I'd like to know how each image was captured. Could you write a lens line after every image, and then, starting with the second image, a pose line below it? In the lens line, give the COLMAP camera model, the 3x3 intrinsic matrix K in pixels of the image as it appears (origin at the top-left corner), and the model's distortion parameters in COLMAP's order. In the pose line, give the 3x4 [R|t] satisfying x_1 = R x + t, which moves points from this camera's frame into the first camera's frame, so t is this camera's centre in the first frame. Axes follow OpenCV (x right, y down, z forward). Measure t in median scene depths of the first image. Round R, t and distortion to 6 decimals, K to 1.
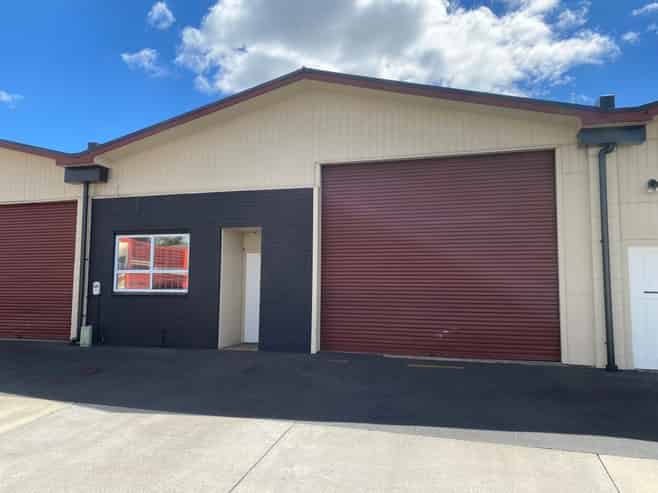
lens RADIAL K [[501.4, 0, 329.0], [0, 501.4, 246.5], [0, 0, 1]] dist [0.041095, 0.000015]
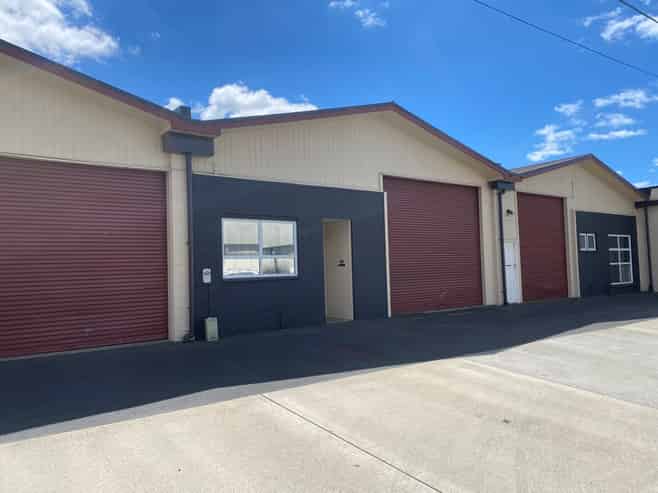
lens RADIAL K [[492.7, 0, 329.0], [0, 492.7, 246.5], [0, 0, 1]] dist [0.002244, -0.000959]
pose [[0.594656, 0.013039, 0.803875, -1.054679], [-0.030472, 0.999516, 0.006329, 0.019162], [-0.803403, -0.028259, 0.594765, 0.317814]]
